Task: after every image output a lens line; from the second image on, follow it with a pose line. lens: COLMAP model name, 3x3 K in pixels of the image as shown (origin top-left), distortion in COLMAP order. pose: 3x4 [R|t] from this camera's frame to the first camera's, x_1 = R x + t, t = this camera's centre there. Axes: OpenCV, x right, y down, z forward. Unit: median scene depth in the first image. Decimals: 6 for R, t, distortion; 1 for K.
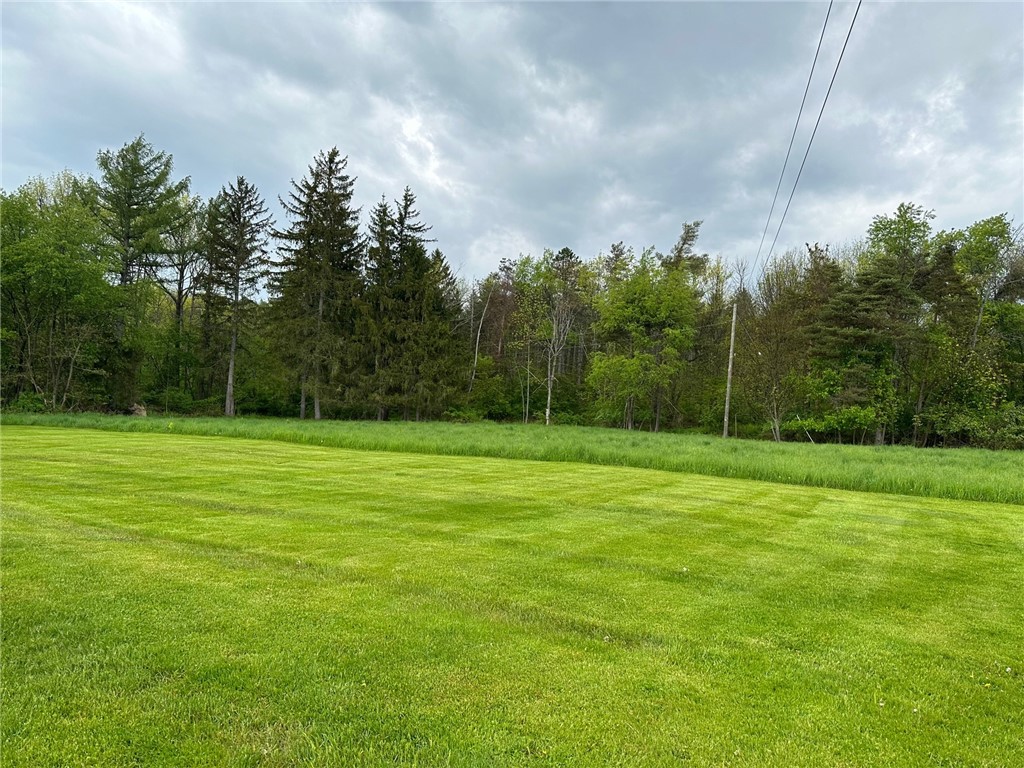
lens RADIAL K [[717.9, 0, 510.7], [0, 717.9, 382.2], [0, 0, 1]] dist [0.137930, -0.152795]
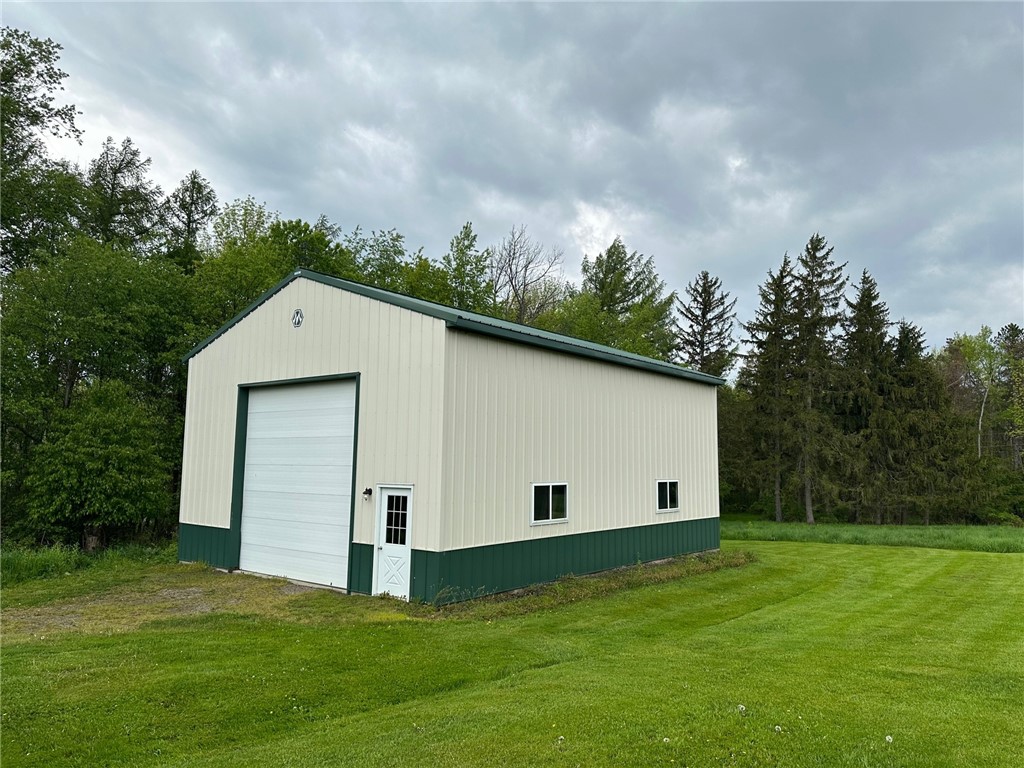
lens RADIAL K [[717.9, 0, 510.7], [0, 717.9, 382.2], [0, 0, 1]] dist [0.137930, -0.152795]
pose [[0.994856, -0.051479, -0.087238, -0.226456], [0.039409, 0.990085, -0.134829, -0.006695], [0.093314, 0.130698, 0.987021, 0.018046]]
